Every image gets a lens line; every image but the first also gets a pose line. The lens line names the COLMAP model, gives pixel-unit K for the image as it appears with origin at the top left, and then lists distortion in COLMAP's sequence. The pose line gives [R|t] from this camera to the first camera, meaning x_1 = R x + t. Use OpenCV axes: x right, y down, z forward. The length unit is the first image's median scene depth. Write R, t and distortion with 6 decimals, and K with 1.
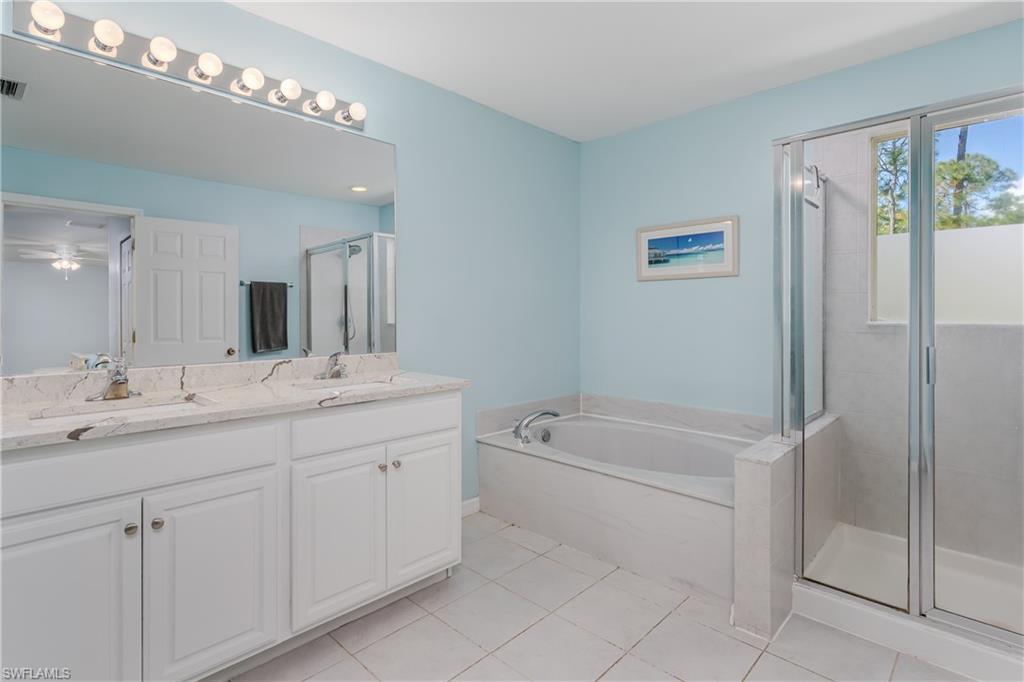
lens RADIAL K [[498.8, 0, 519.3], [0, 498.8, 324.0], [0, 0, 1]] dist [-0.000420, 0.016150]
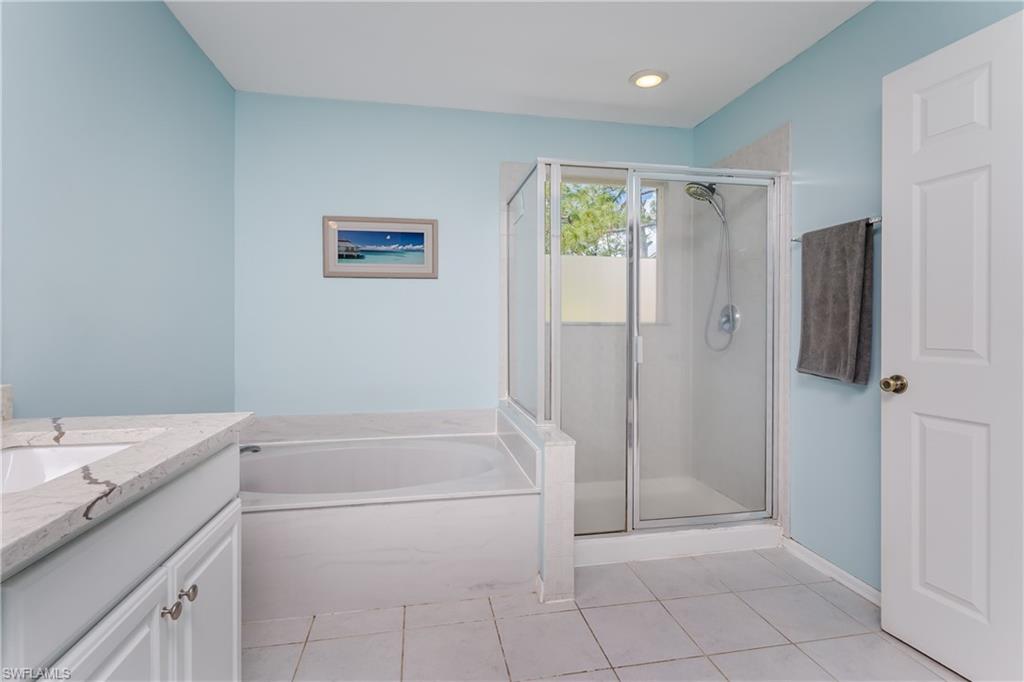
lens RADIAL K [[498.8, 0, 519.3], [0, 498.8, 324.0], [0, 0, 1]] dist [-0.000420, 0.016150]
pose [[0.594946, -0.009000, 0.803715, -0.276648], [0.015562, 0.999879, -0.000323, 0.001414], [-0.803615, 0.012700, 0.595014, 0.234965]]
